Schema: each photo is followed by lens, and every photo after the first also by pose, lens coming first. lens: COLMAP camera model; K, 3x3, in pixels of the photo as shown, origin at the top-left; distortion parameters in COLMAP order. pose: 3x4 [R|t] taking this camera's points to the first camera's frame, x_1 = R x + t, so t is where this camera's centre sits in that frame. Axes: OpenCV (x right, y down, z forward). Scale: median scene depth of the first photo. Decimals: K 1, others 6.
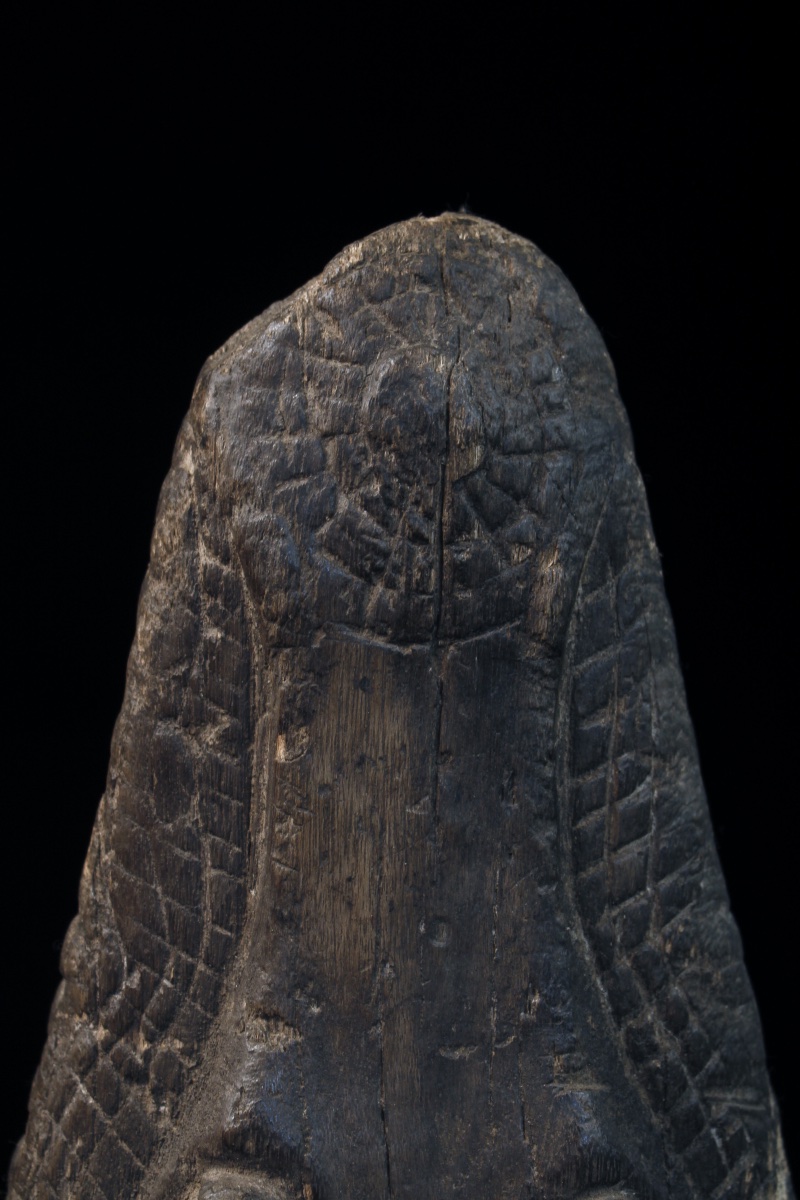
lens RADIAL K [[2625.3, 0, 400.0], [0, 2625.3, 600.0], [0, 0, 1]] dist [-0.010368, 0.281410]
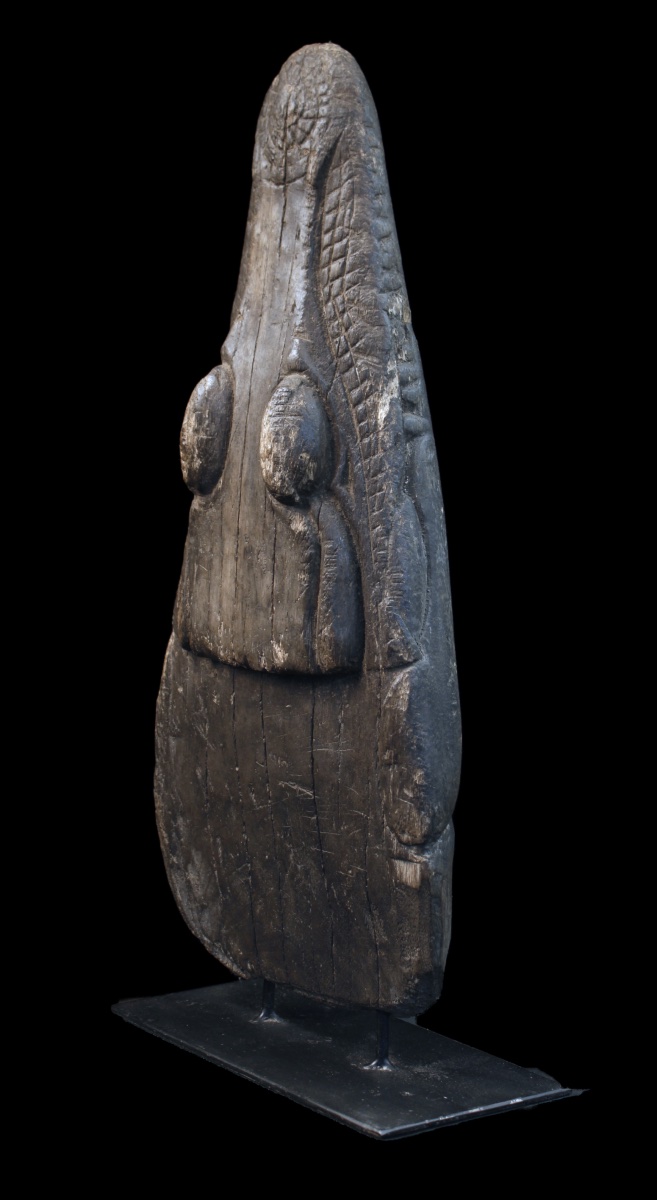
lens RADIAL K [[2313.4, 0, 328.5], [0, 2313.4, 600.0], [0, 0, 1]] dist [-0.065113, 0.018654]
pose [[0.573022, 0.085810, -0.815035, 2.156852], [-0.162663, 0.986626, -0.010487, 0.487107], [0.803235, 0.138586, 0.579317, -0.388789]]
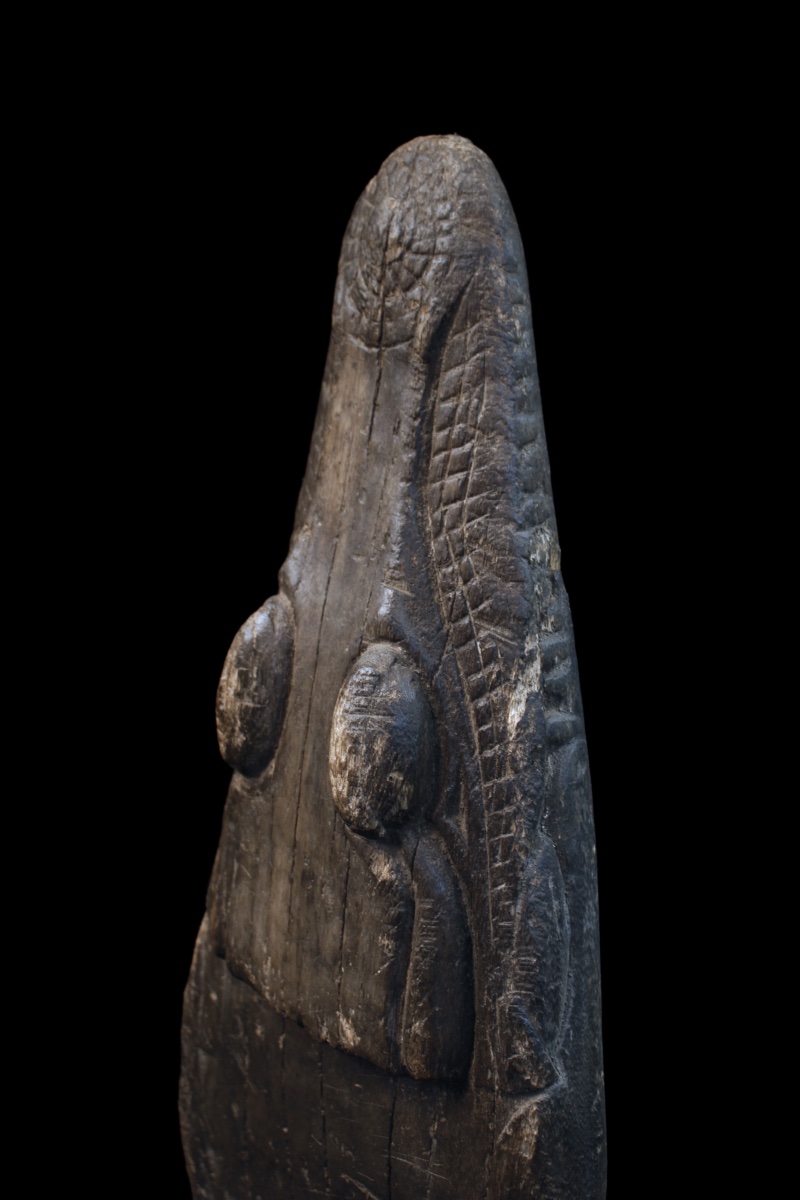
lens RADIAL K [[1759.4, 0, 400.0], [0, 1759.4, 600.0], [0, 0, 1]] dist [-0.088105, 0.082298]
pose [[0.574913, 0.188355, -0.796240, 1.090555], [-0.199245, 0.976077, 0.087035, 0.081754], [0.793585, 0.108610, 0.598688, 0.239863]]
